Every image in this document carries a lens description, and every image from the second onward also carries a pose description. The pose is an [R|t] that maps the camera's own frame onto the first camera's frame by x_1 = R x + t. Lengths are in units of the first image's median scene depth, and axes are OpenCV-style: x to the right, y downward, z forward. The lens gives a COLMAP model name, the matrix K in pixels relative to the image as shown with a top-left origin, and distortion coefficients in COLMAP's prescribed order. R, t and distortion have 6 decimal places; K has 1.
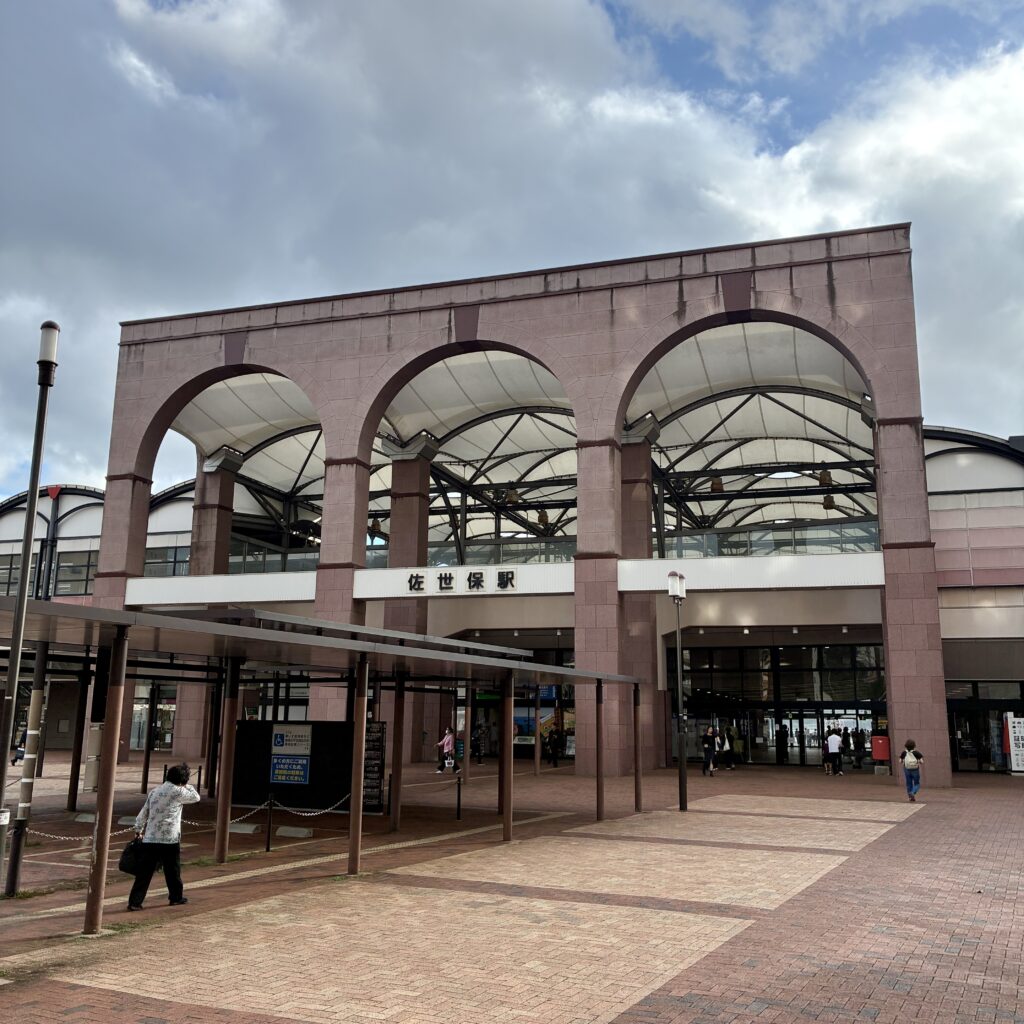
lens RADIAL K [[1026.5, 0, 512.0], [0, 1026.5, 512.0], [0, 0, 1]] dist [0.016372, 0.005525]
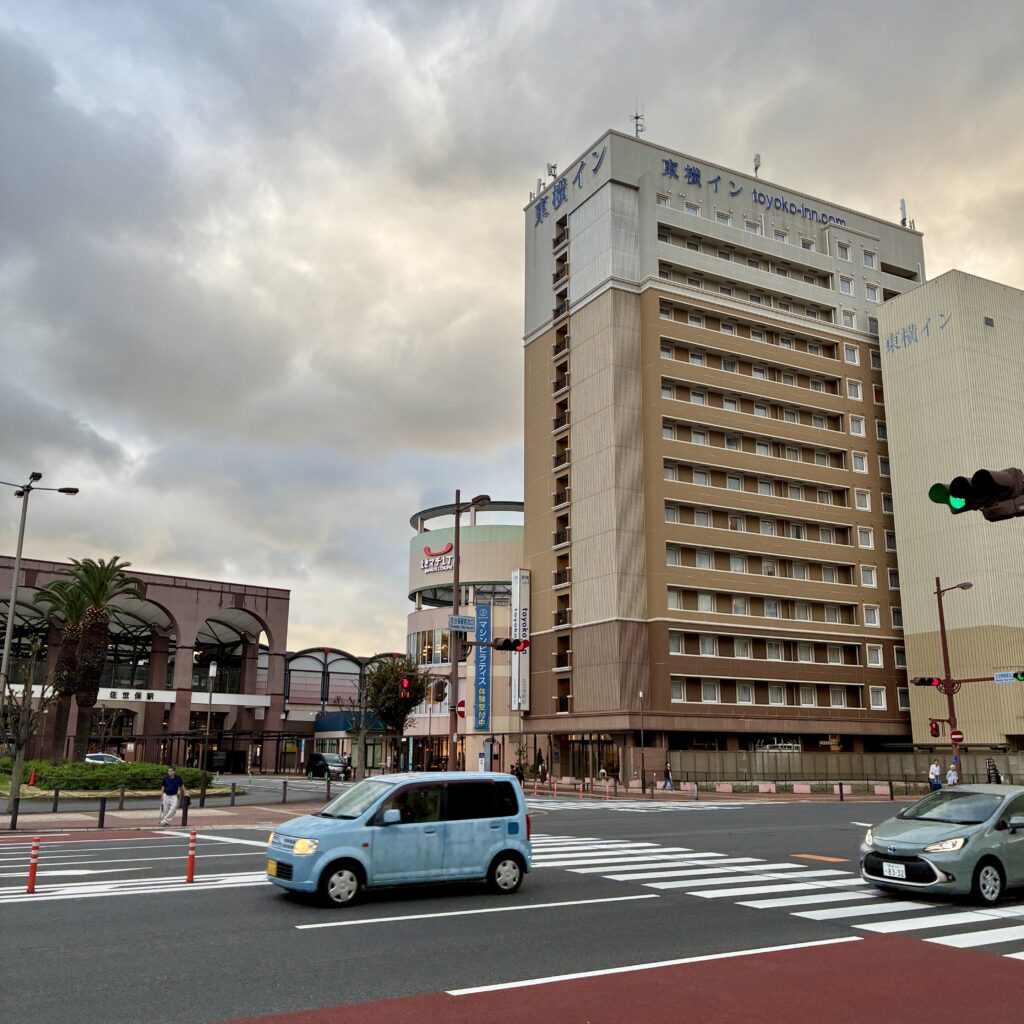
lens RADIAL K [[1026.5, 0, 512.0], [0, 1026.5, 512.0], [0, 0, 1]] dist [0.016372, 0.005525]
pose [[0.505926, 0.189939, 0.841405, -1.825946], [-0.171899, 0.978090, -0.117434, -0.243216], [-0.845275, -0.085224, 0.527492, -1.130251]]
